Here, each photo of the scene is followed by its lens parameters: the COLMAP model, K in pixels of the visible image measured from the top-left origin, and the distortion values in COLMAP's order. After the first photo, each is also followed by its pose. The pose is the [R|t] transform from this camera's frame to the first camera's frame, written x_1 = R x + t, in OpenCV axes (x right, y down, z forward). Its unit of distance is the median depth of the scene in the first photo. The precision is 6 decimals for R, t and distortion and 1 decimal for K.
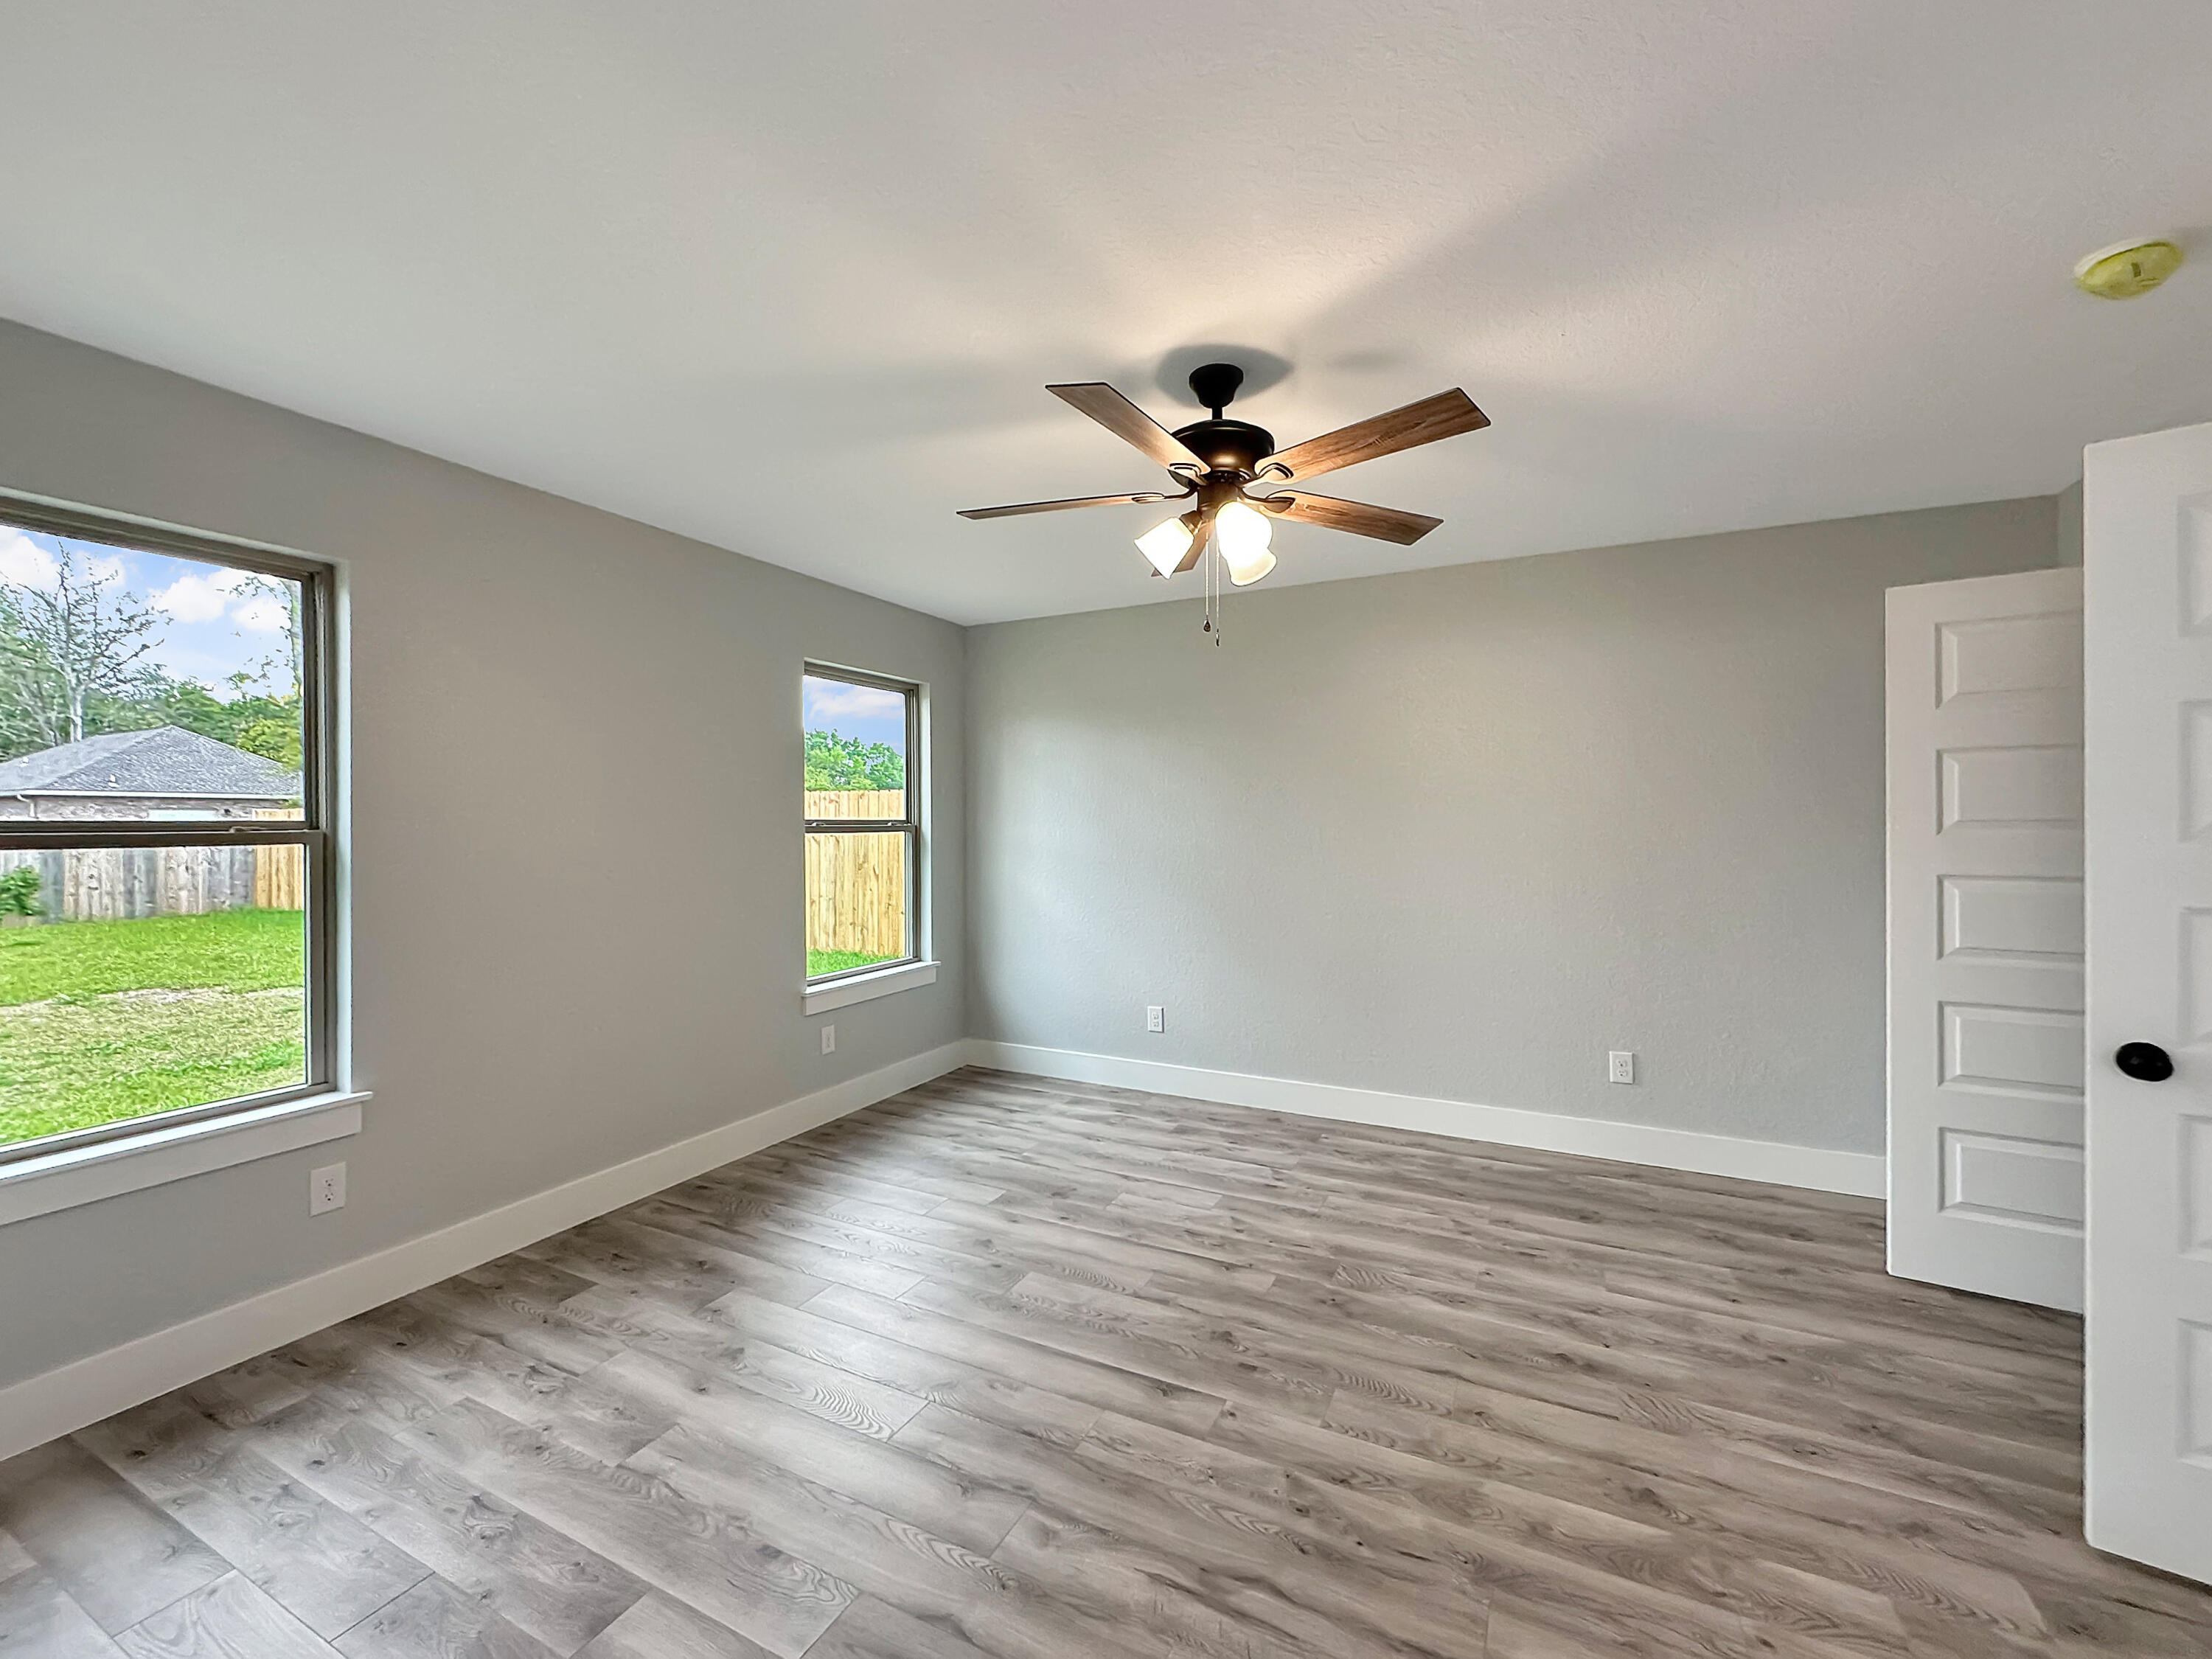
lens RADIAL K [[902.1, 0, 1106.0], [0, 902.1, 829.5], [0, 0, 1]] dist [-0.001043, 0.000194]
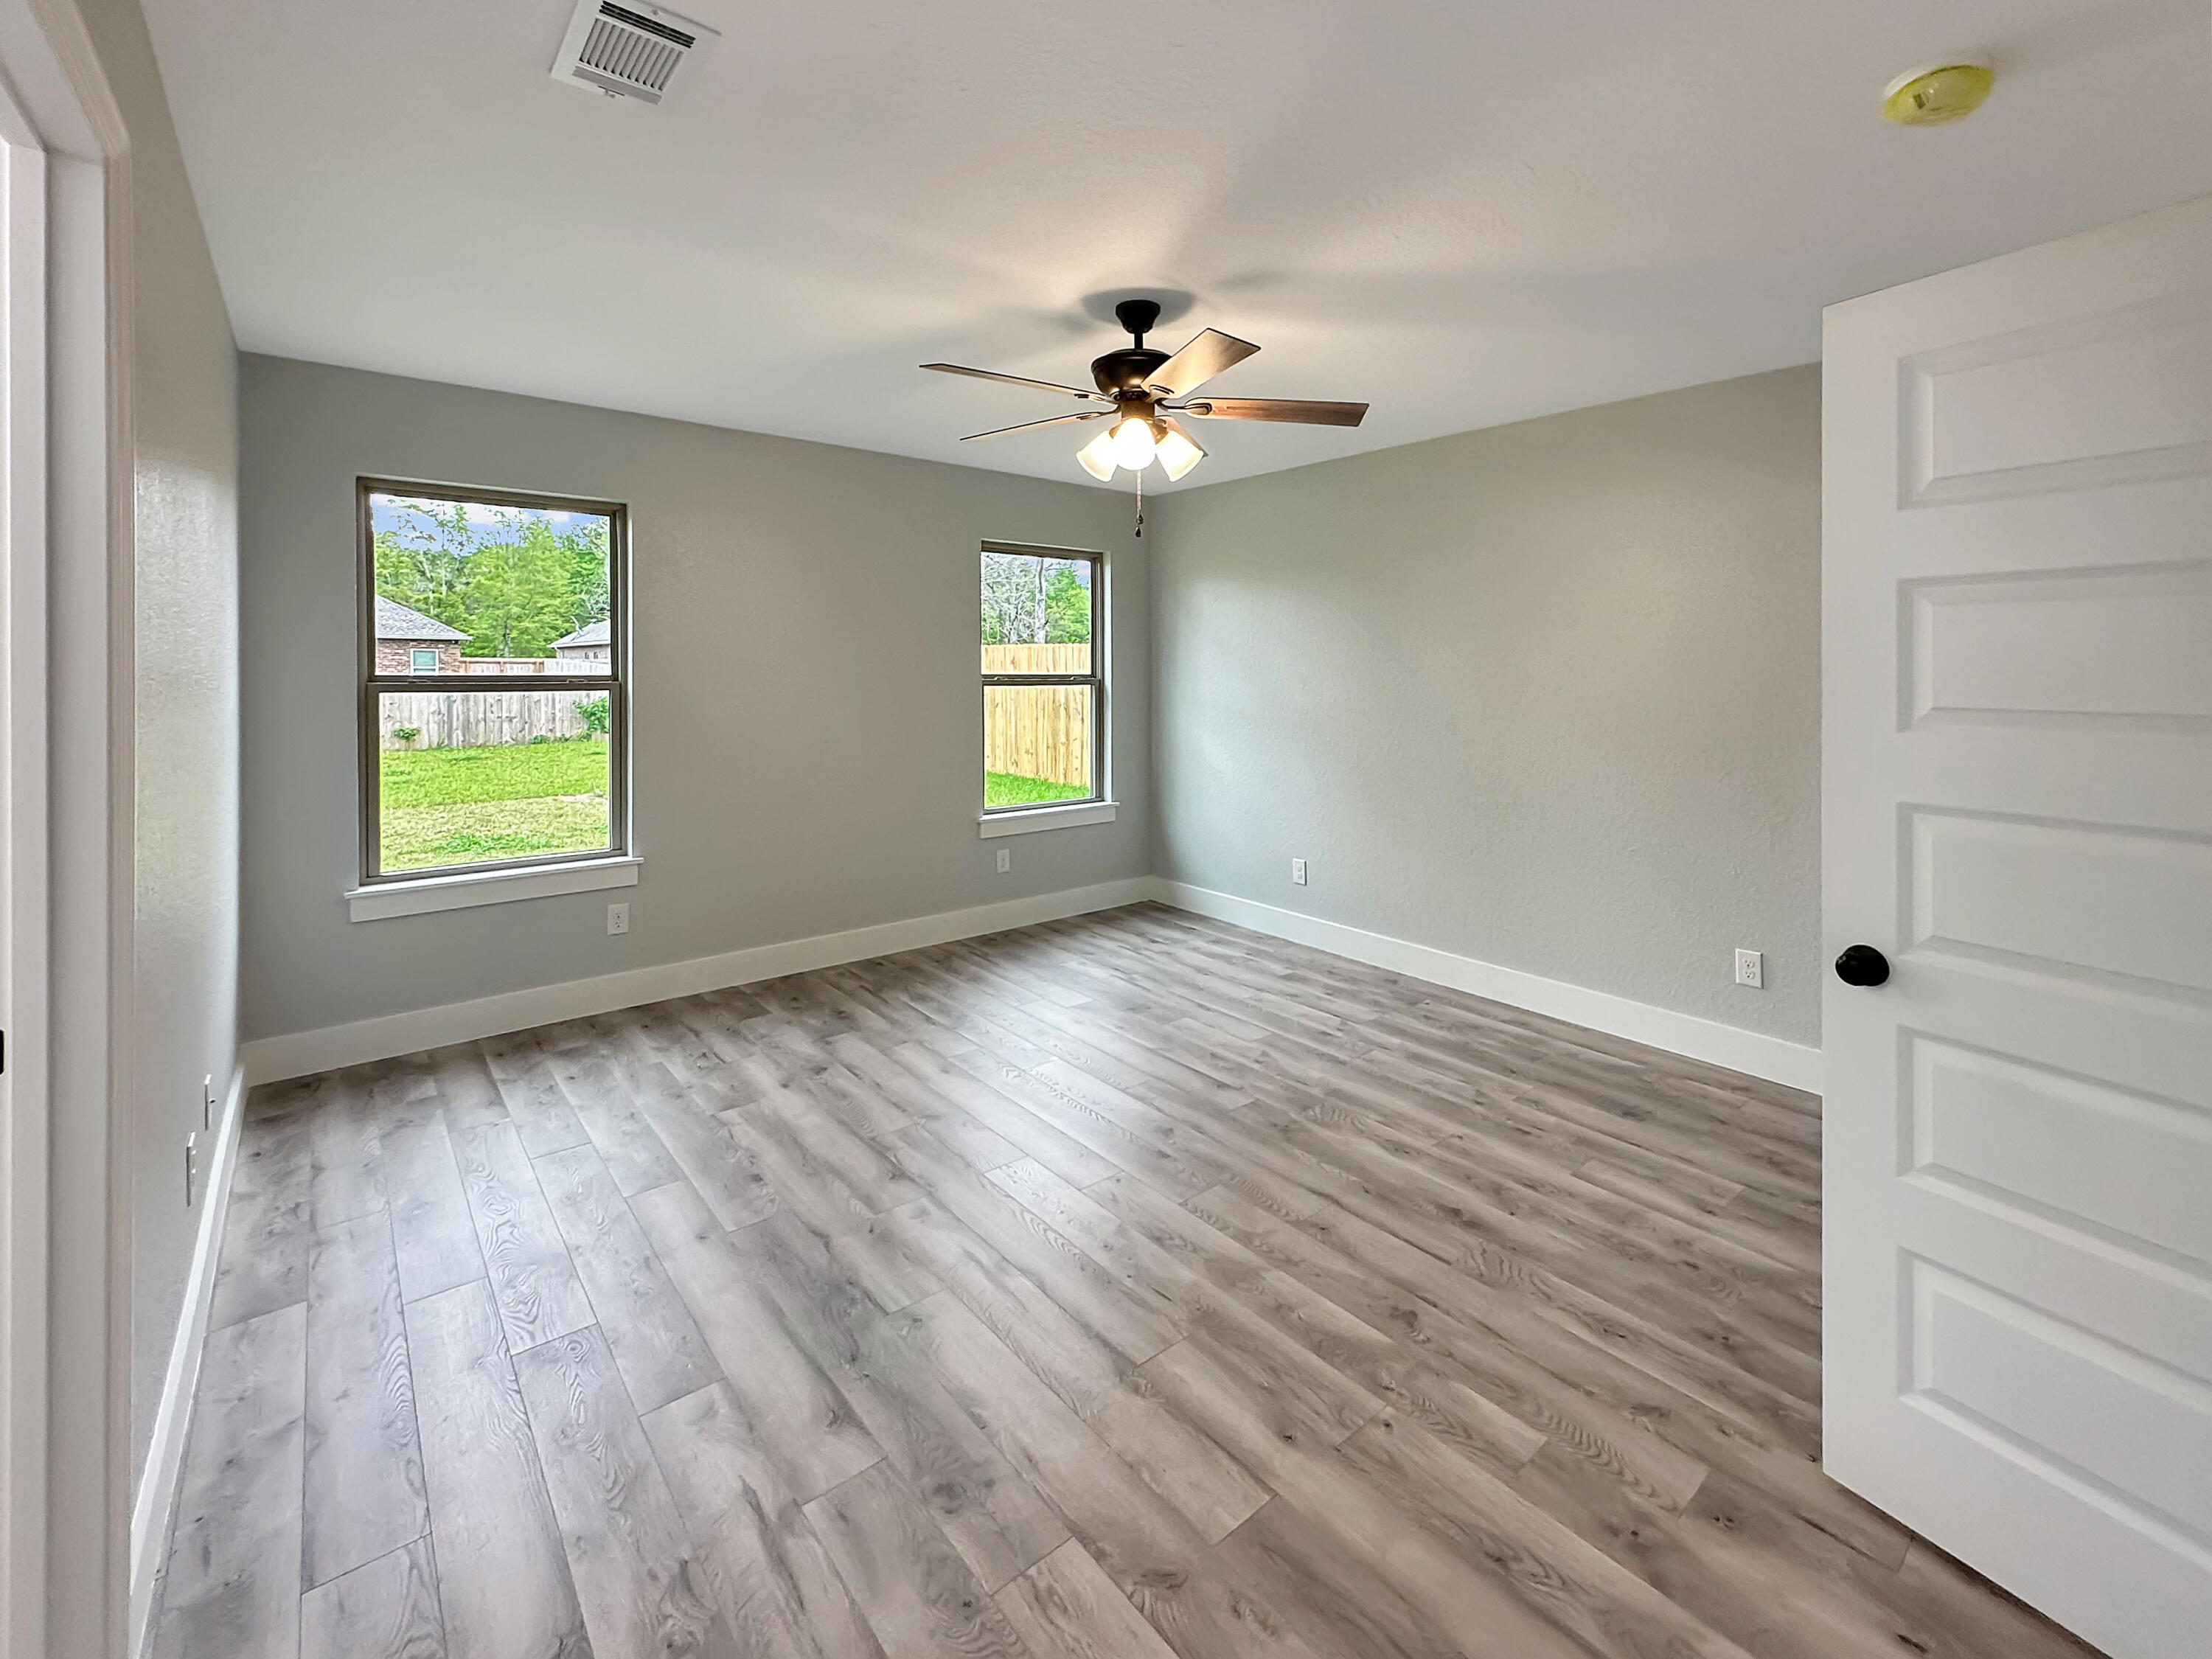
lens RADIAL K [[950.1, 0, 1122.0], [0, 950.1, 688.5], [0, 0, 1]] dist [0.003157, 0.000423]
pose [[0.921137, 0.018478, -0.388799, 0.500029], [-0.013802, 0.999795, 0.014817, -0.020487], [0.388993, -0.008283, 0.921204, -0.128076]]
